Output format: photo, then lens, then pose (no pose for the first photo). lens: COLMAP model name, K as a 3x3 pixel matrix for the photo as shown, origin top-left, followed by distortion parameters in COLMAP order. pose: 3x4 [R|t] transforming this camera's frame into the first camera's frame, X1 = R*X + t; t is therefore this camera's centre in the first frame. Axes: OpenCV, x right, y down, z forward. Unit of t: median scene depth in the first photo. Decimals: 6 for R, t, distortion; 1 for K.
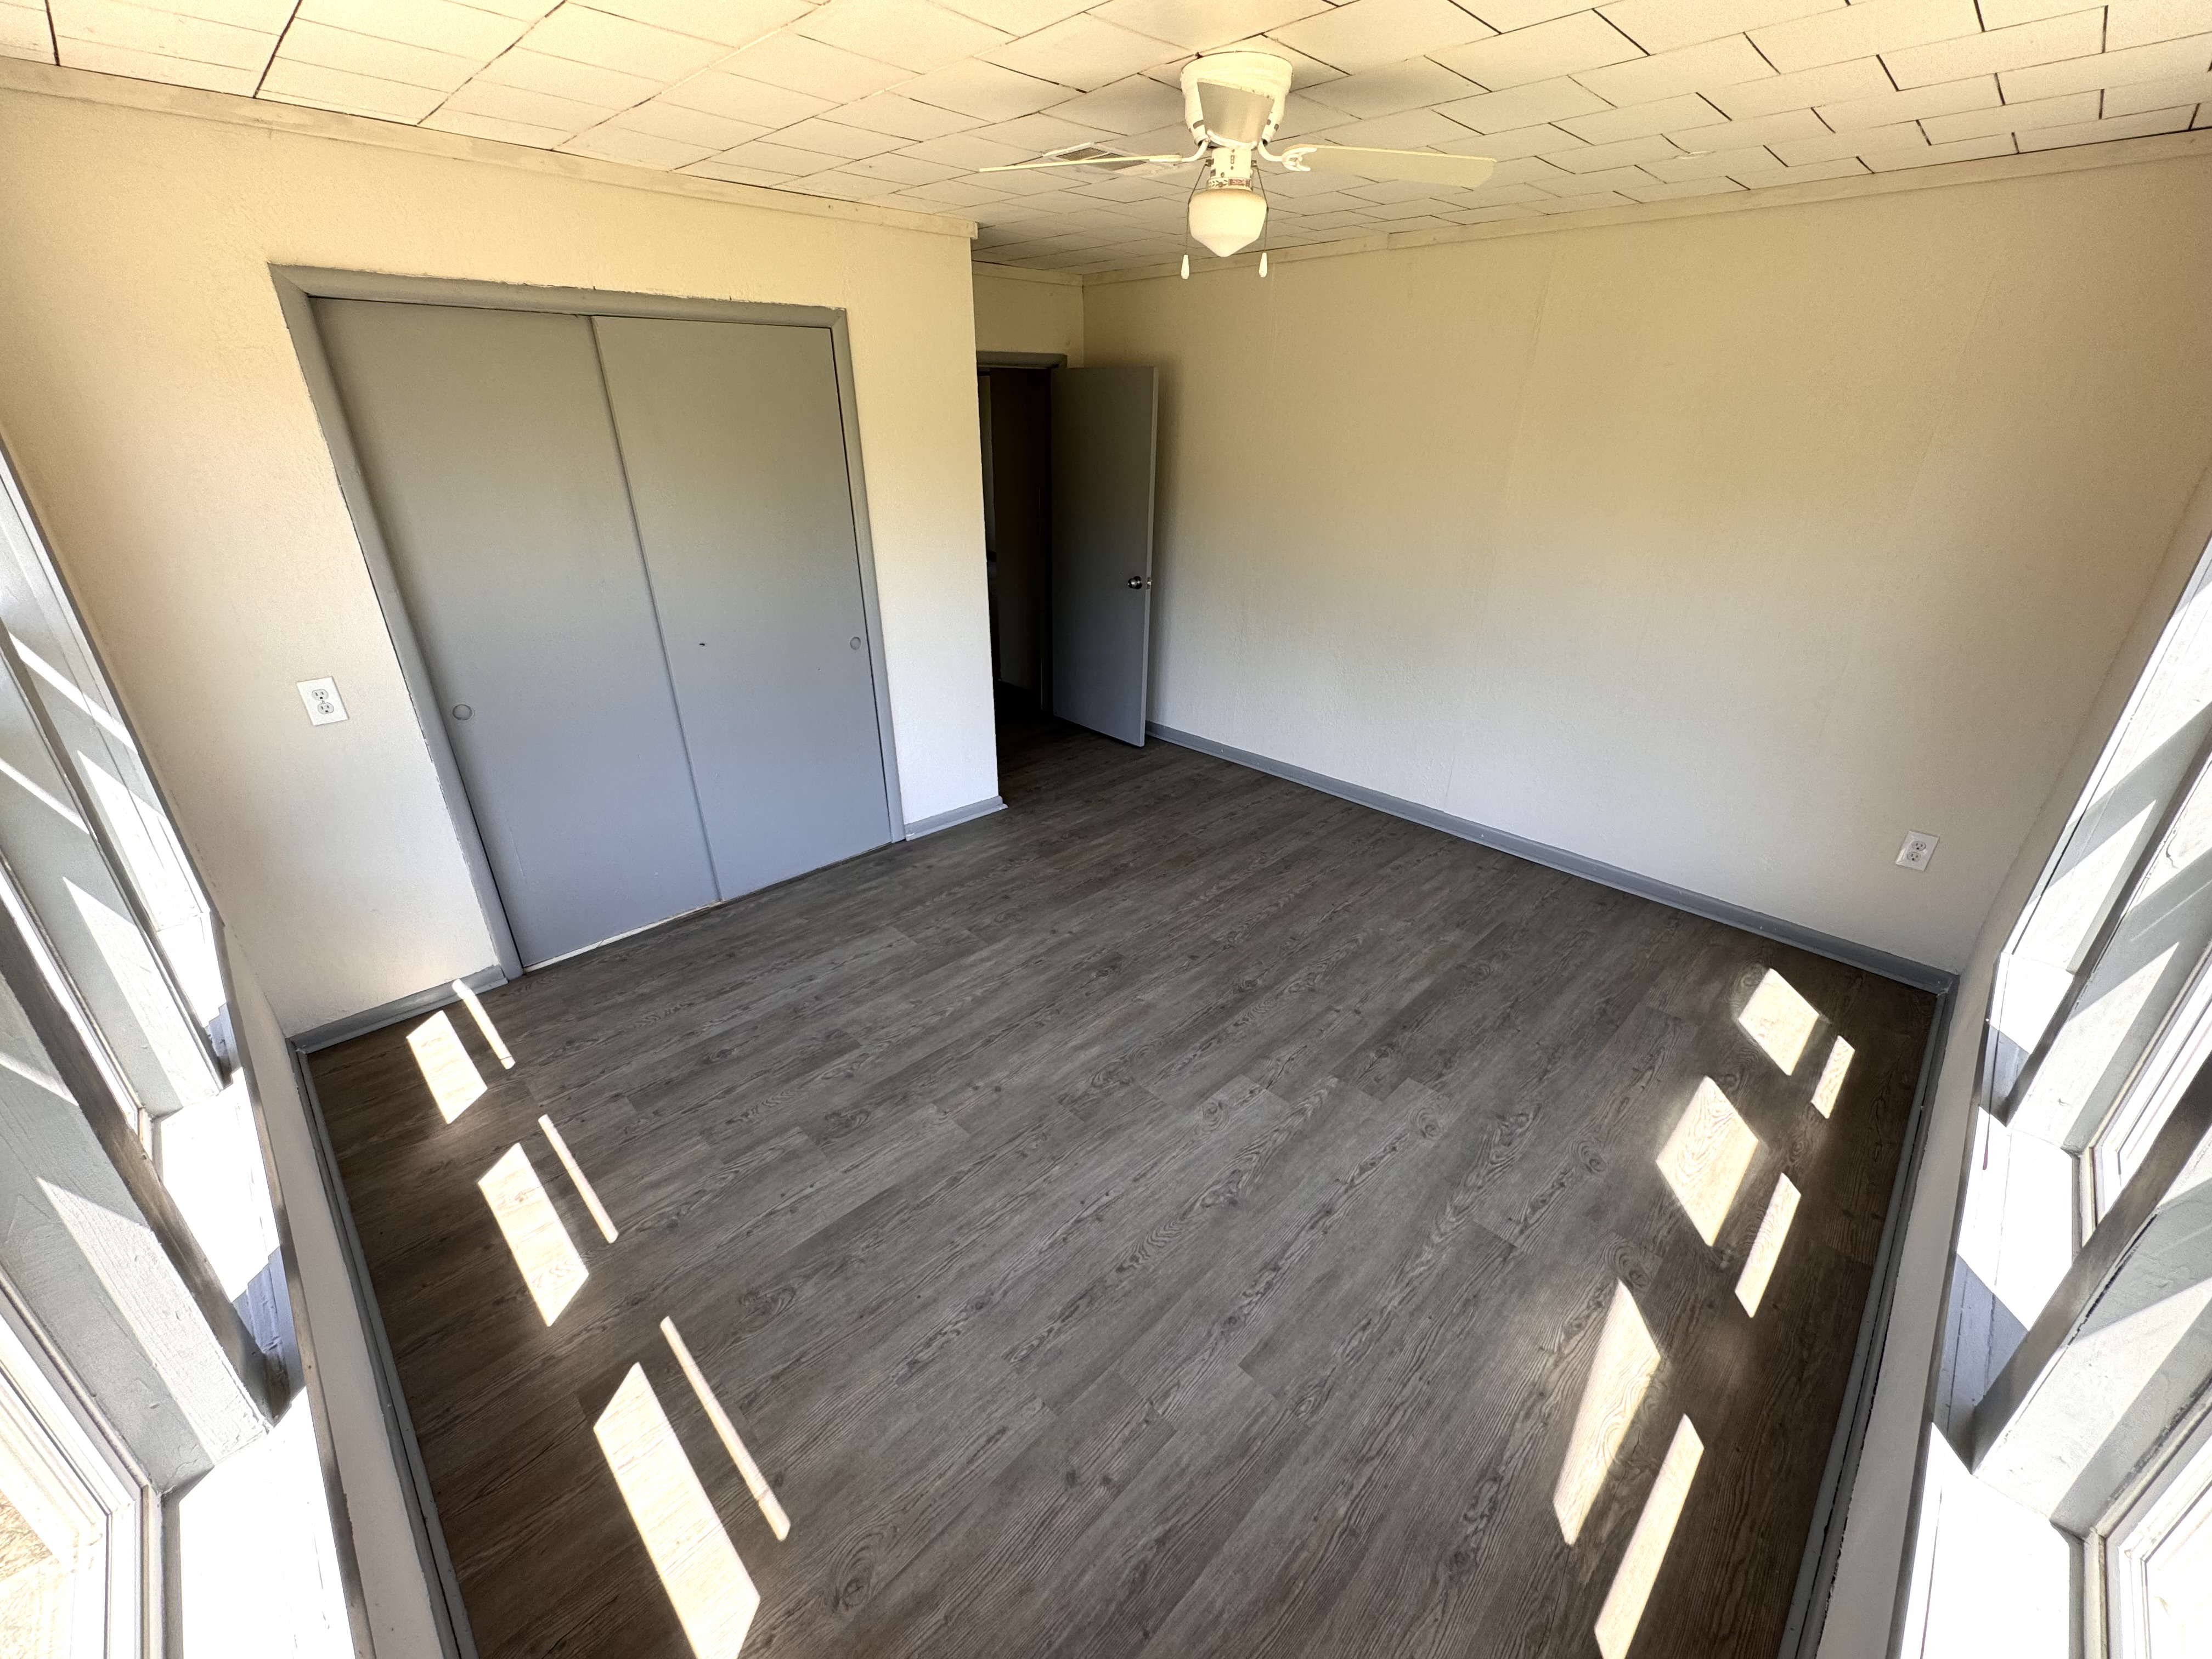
lens RADIAL K [[886.7, 0, 1109.1], [0, 886.7, 823.3], [0, 0, 1]] dist [0.003434, 0.000430]
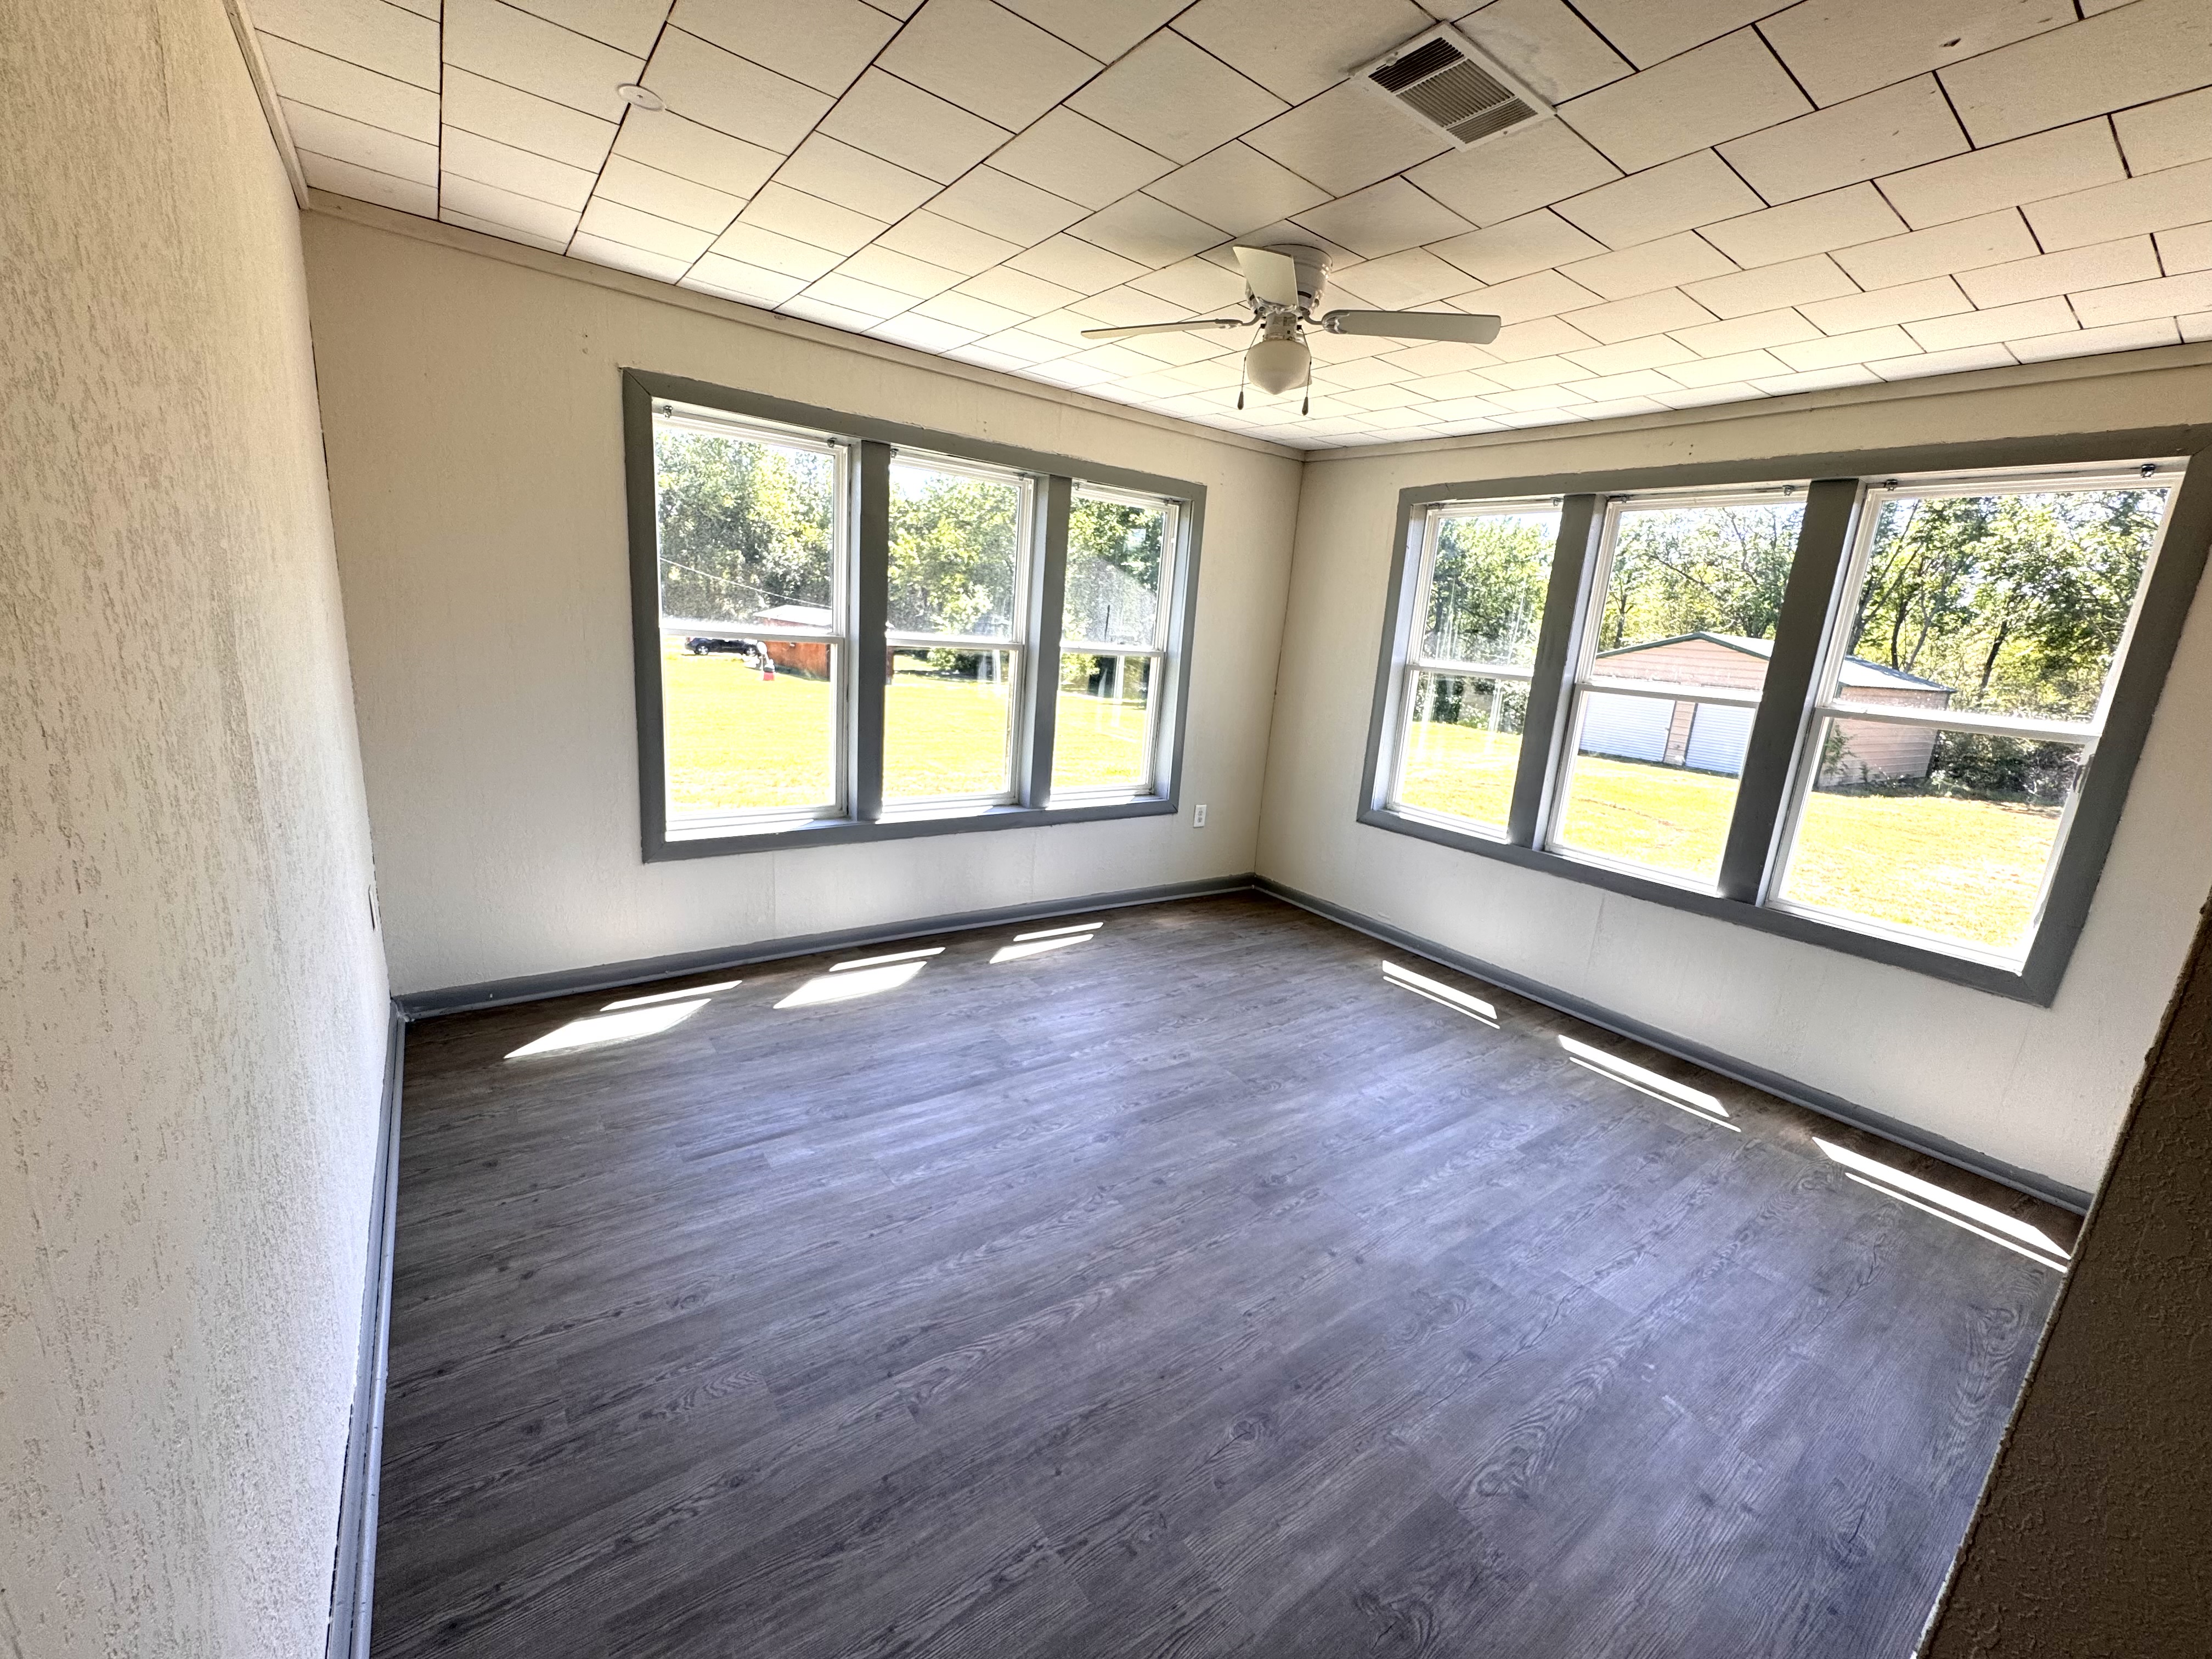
lens RADIAL K [[886.7, 0, 1109.1], [0, 886.7, 823.3], [0, 0, 1]] dist [0.003434, 0.000430]
pose [[-0.984878, -0.119304, 0.125629, 0.094411], [-0.018597, 0.793735, 0.607979, -0.664271], [-0.172250, 0.596449, -0.783951, 1.712790]]
